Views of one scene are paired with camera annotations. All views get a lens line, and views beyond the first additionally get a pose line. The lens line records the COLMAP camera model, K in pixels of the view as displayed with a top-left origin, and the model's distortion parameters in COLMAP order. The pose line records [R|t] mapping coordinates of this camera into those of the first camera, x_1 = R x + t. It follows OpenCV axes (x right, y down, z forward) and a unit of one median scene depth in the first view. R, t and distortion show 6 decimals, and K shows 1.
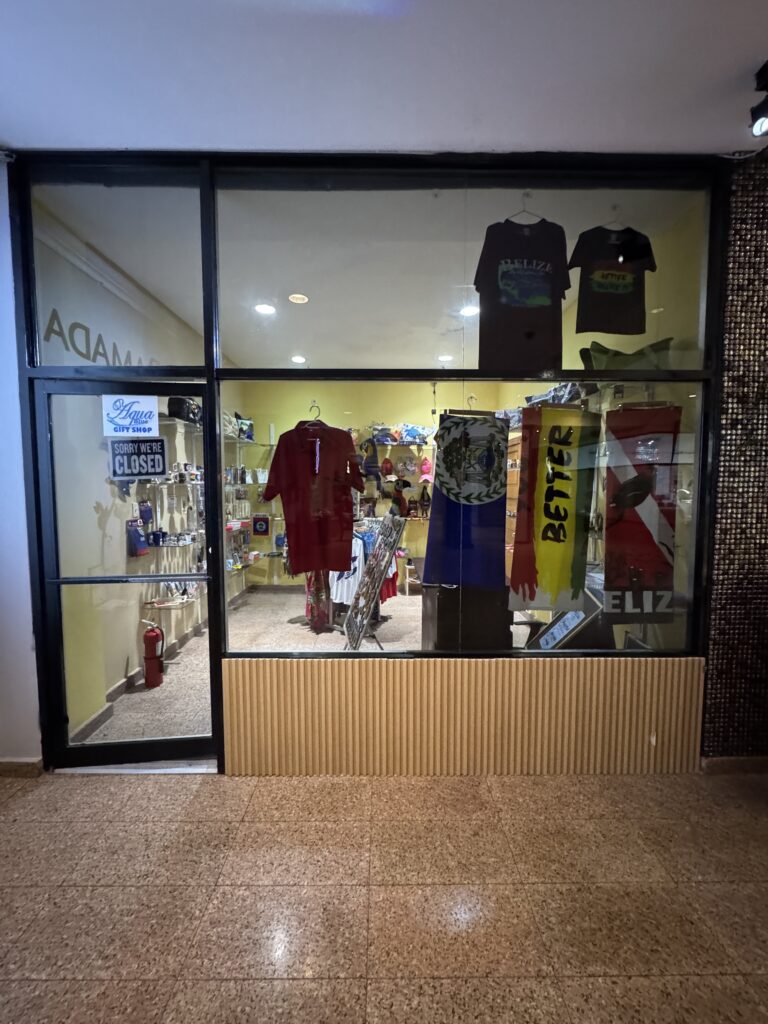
lens RADIAL K [[407.8, 0, 384.0], [0, 407.8, 509.6], [0, 0, 1]] dist [0.000465, -0.000030]
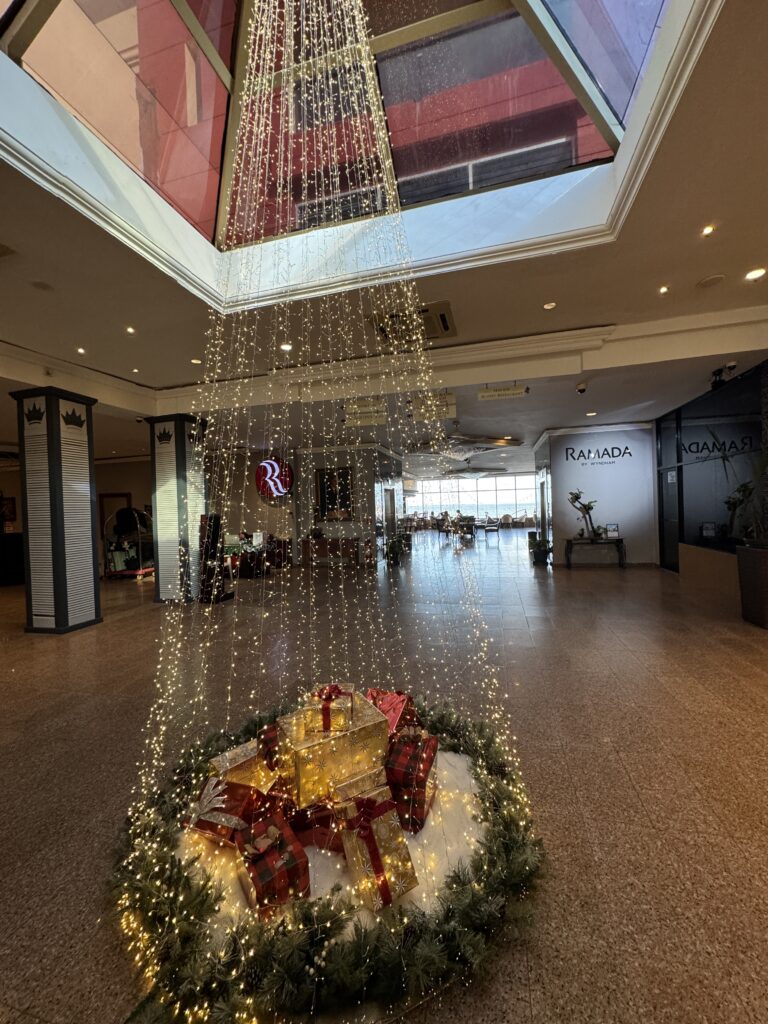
lens RADIAL K [[407.8, 0, 381.7], [0, 407.8, 510.5], [0, 0, 1]] dist [0.000465, -0.000030]
pose [[-0.280053, 0.017757, -0.959820, 2.984043], [-0.034820, 0.998983, 0.028641, 0.068803], [0.959353, 0.041442, -0.279150, -0.428652]]
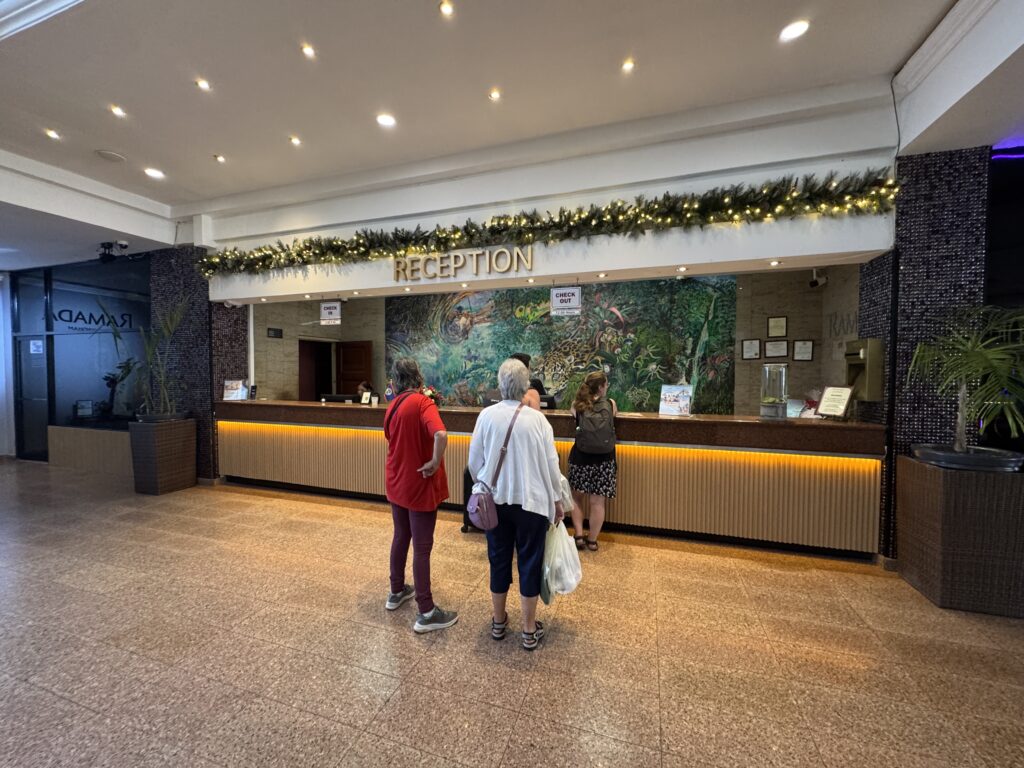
lens RADIAL K [[407.8, 0, 510.2], [0, 407.8, 383.4], [0, 0, 1]] dist [0.000465, -0.000030]
pose [[0.939636, 0.015634, -0.341819, 3.058310], [-0.031040, 0.998731, -0.039649, 0.065075], [0.340766, 0.047866, 0.938929, -0.563190]]
